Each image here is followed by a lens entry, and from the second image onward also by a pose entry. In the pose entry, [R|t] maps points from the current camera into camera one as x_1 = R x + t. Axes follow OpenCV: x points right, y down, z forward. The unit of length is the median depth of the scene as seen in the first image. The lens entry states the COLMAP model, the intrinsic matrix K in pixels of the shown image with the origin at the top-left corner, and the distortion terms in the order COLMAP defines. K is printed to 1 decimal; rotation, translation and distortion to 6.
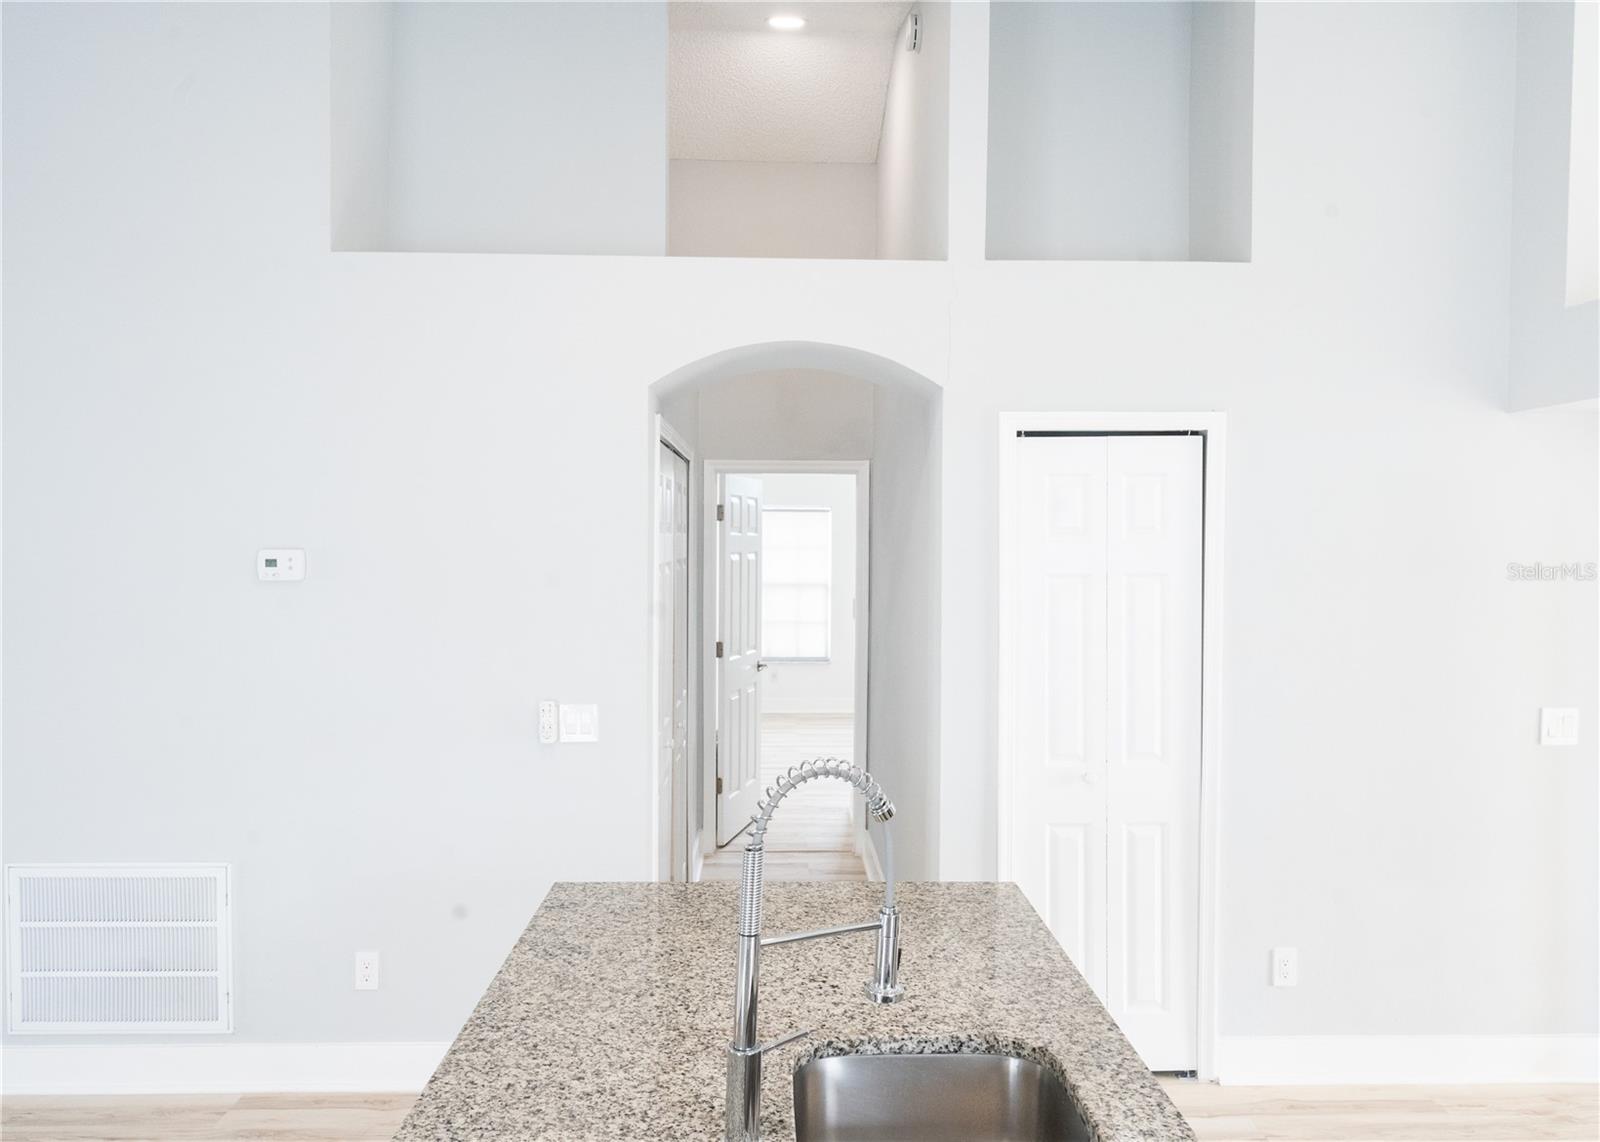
lens RADIAL K [[1158.9, 0, 801.3], [0, 1158.9, 572.4], [0, 0, 1]] dist [-0.003100, 0.006045]
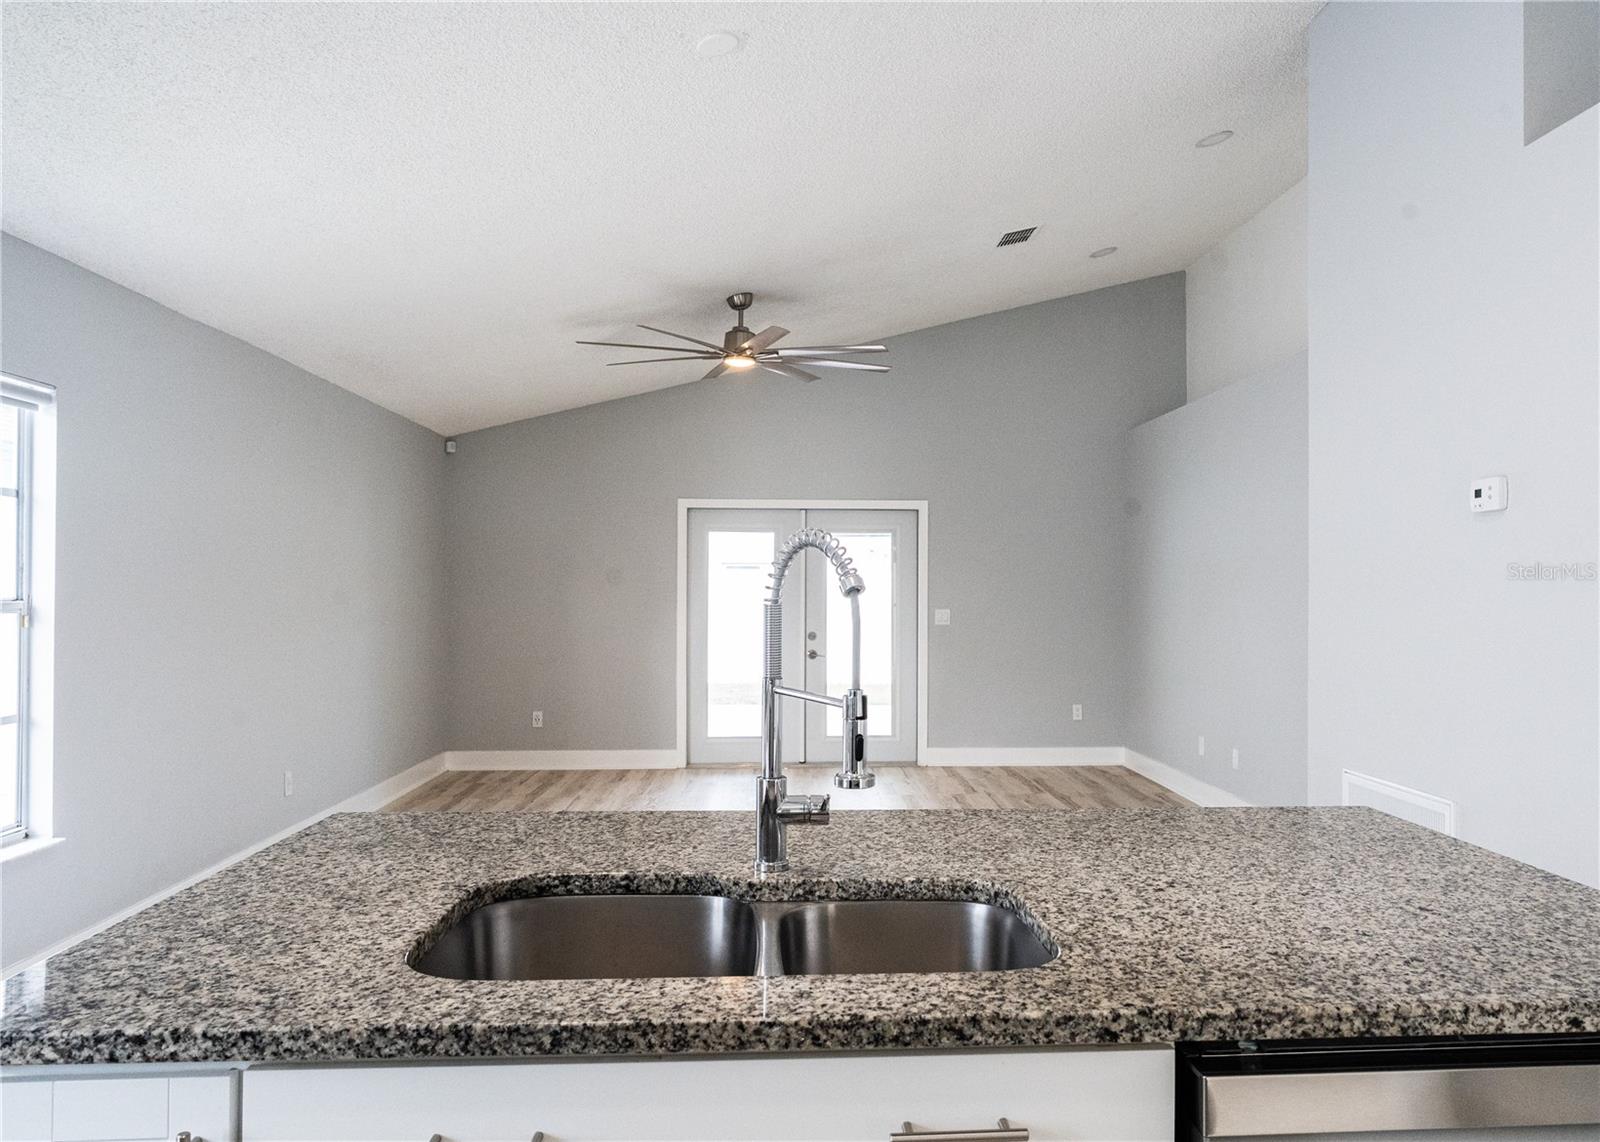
lens RADIAL K [[1158.9, 0, 848.5], [0, 1158.9, 587.4], [0, 0, 1]] dist [-0.003100, 0.006045]
pose [[0.040212, -0.010733, -0.999134, 0.827893], [-0.035645, 0.999290, -0.012169, 0.172625], [0.998555, 0.036103, 0.039801, 0.766469]]
